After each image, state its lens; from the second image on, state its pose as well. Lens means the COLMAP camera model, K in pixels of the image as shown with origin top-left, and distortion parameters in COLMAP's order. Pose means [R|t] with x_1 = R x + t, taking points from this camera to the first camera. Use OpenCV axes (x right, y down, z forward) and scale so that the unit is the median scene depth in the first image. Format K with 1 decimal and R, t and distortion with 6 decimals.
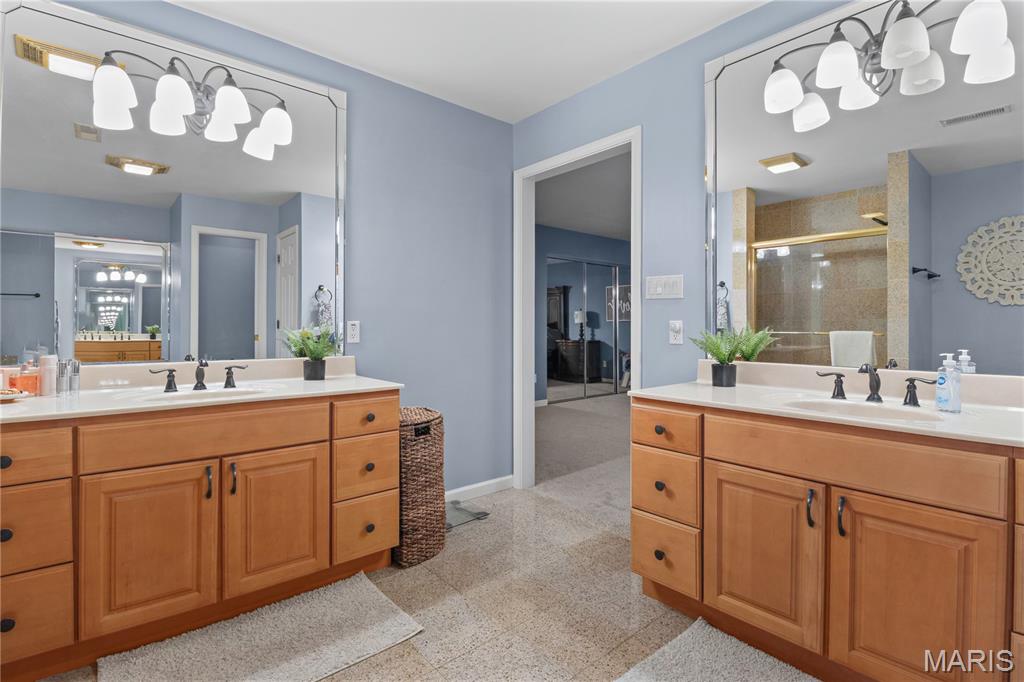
lens RADIAL K [[487.6, 0, 515.5], [0, 487.6, 329.2], [0, 0, 1]] dist [-0.003693, -0.000792]
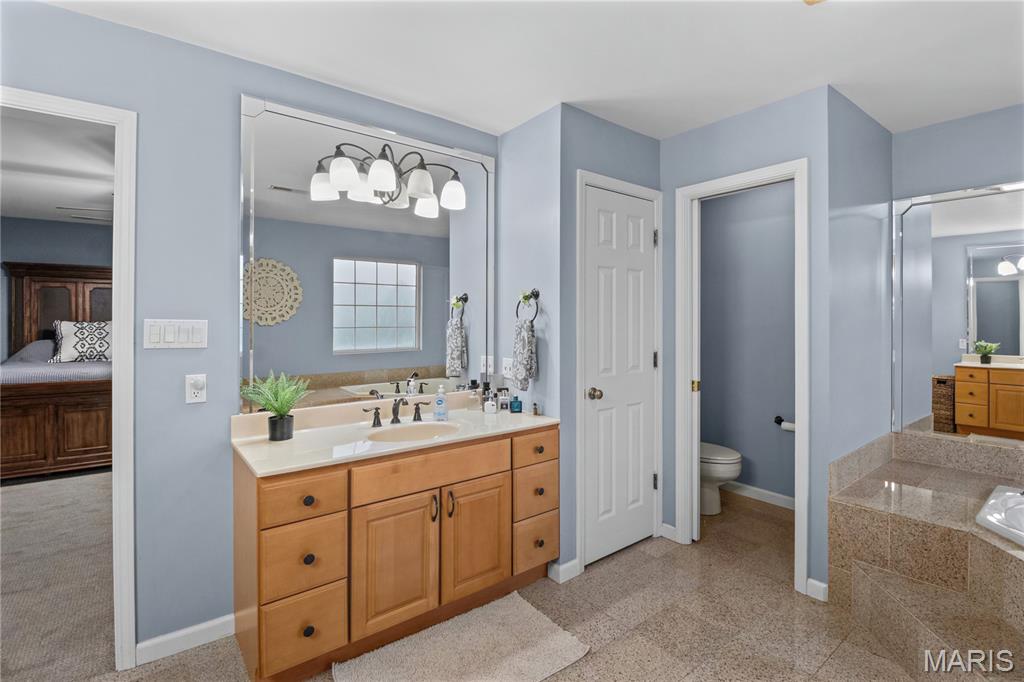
lens RADIAL K [[481.9, 0, 513.9], [0, 481.9, 318.5], [0, 0, 1]] dist [-0.001306, -0.000296]
pose [[0.030250, -0.002140, 0.999540, -0.650996], [-0.002490, 0.999994, 0.002217, -0.159012], [-0.999539, -0.002556, 0.030245, 0.585802]]
